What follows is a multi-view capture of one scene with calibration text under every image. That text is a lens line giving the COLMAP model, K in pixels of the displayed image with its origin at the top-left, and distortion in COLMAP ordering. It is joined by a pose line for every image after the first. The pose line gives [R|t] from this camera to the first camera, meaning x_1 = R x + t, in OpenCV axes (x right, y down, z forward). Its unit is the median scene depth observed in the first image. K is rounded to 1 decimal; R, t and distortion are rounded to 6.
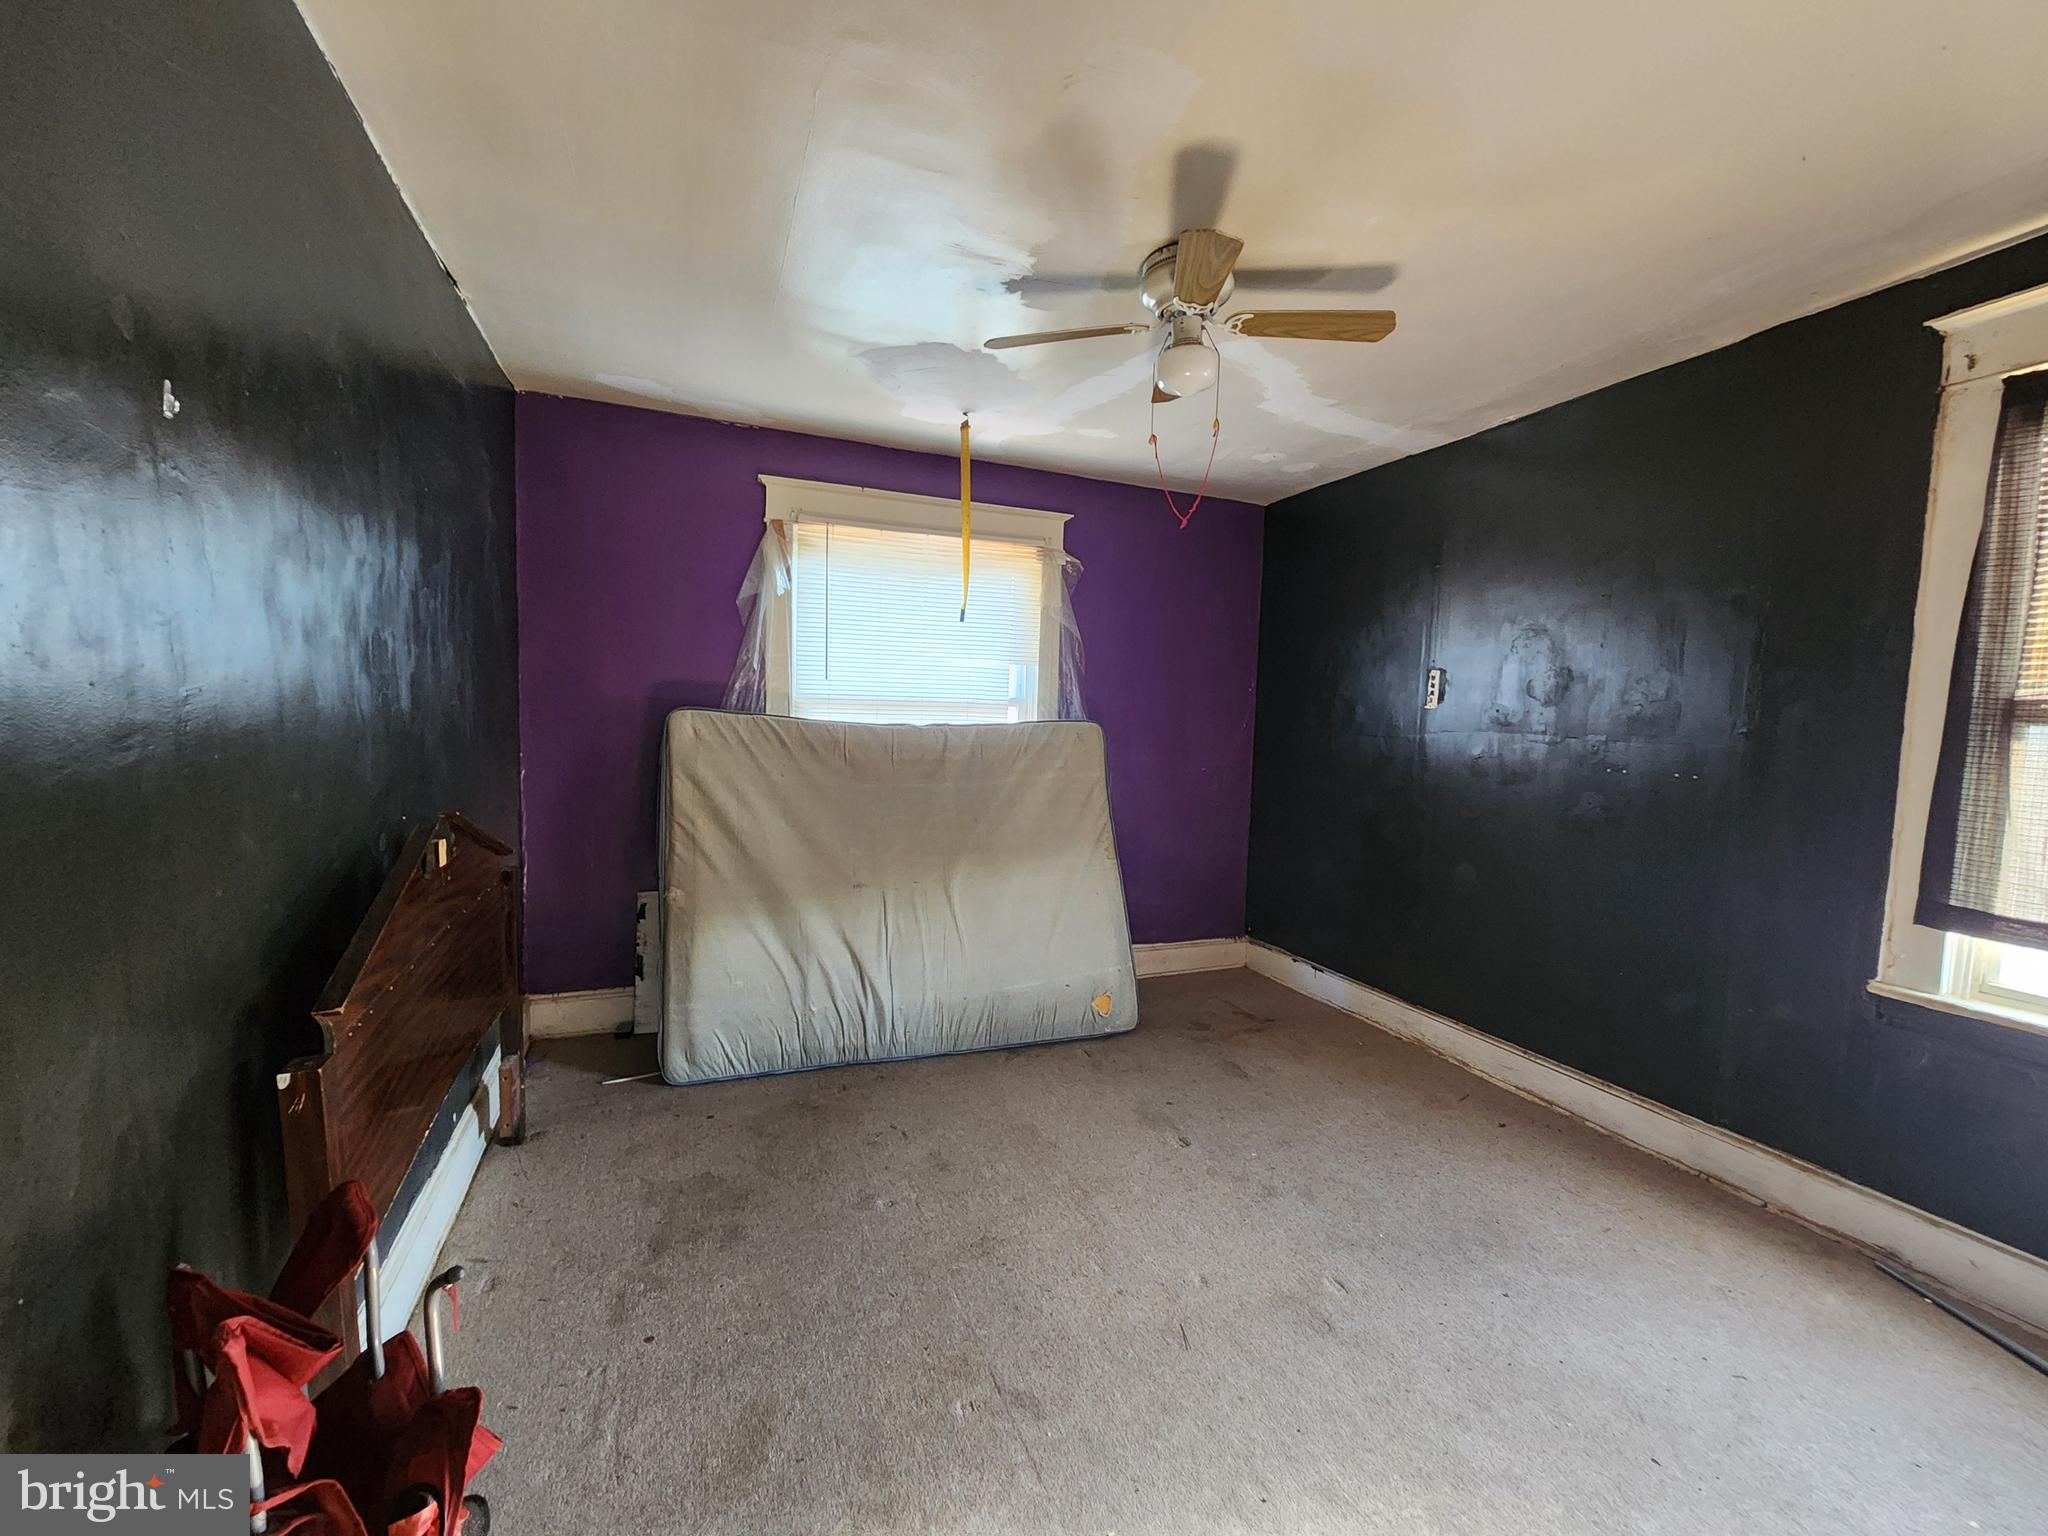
lens RADIAL K [[829.7, 0, 1019.1], [0, 829.7, 771.8], [0, 0, 1]] dist [0.002031, 0.000222]
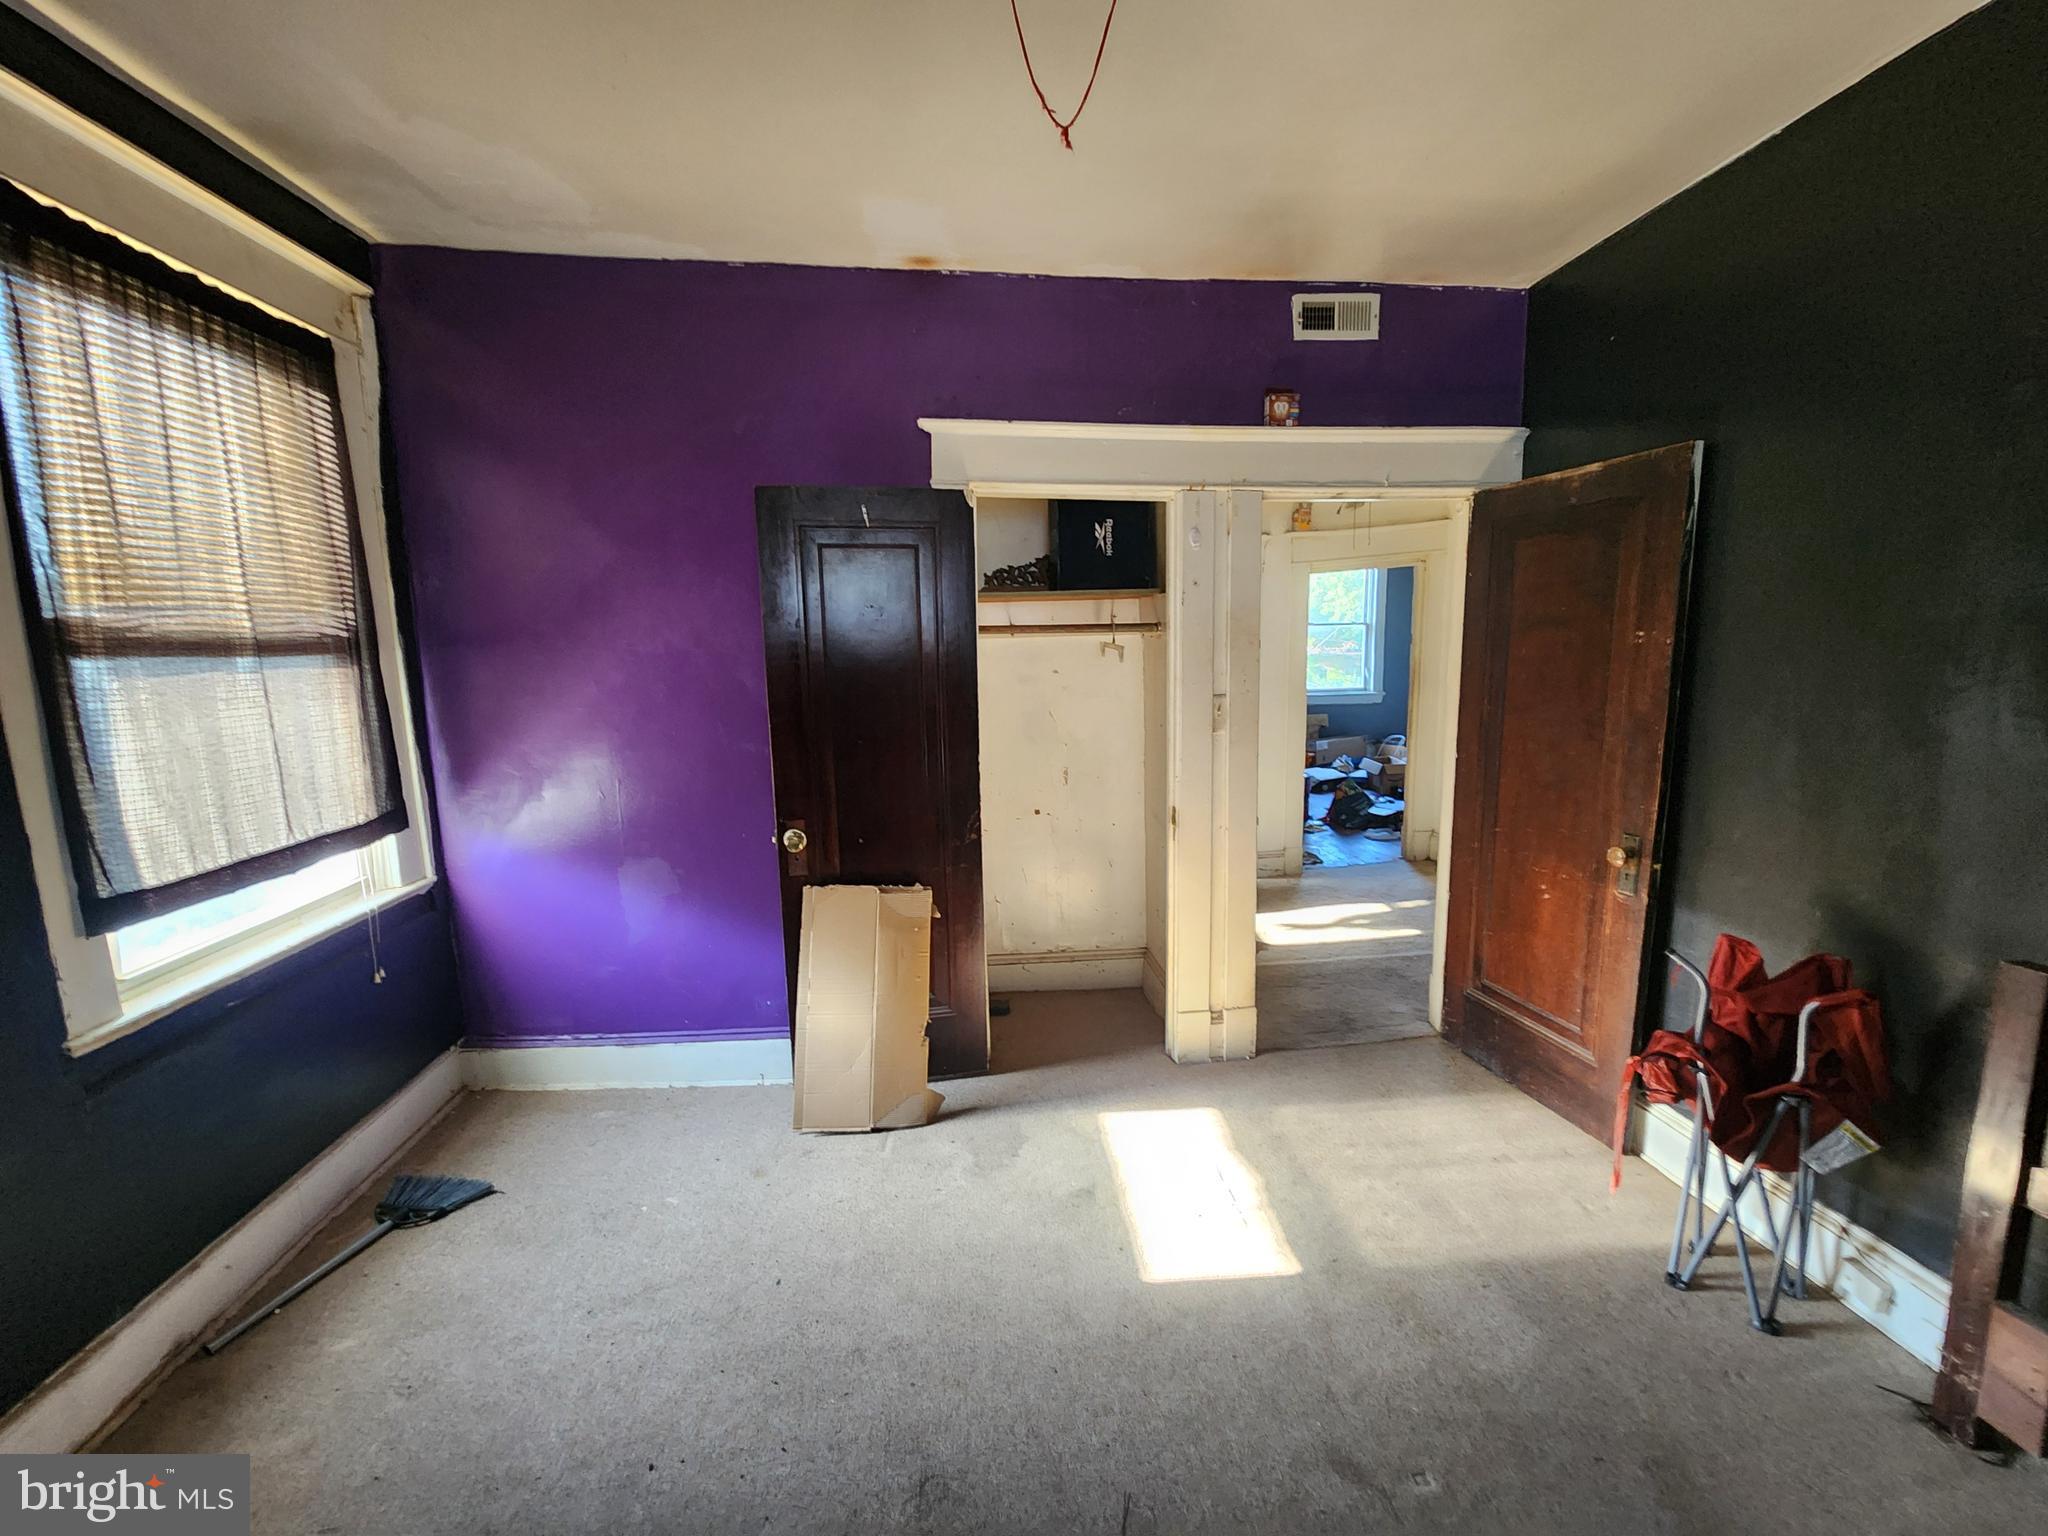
lens RADIAL K [[829.7, 0, 1029.0], [0, 829.7, 769.3], [0, 0, 1]] dist [0.002031, 0.000222]
pose [[-0.960692, -0.052288, 0.272649, 0.106800], [0.011886, 0.973456, 0.228565, -0.116765], [-0.277363, 0.222821, -0.934570, 1.435207]]
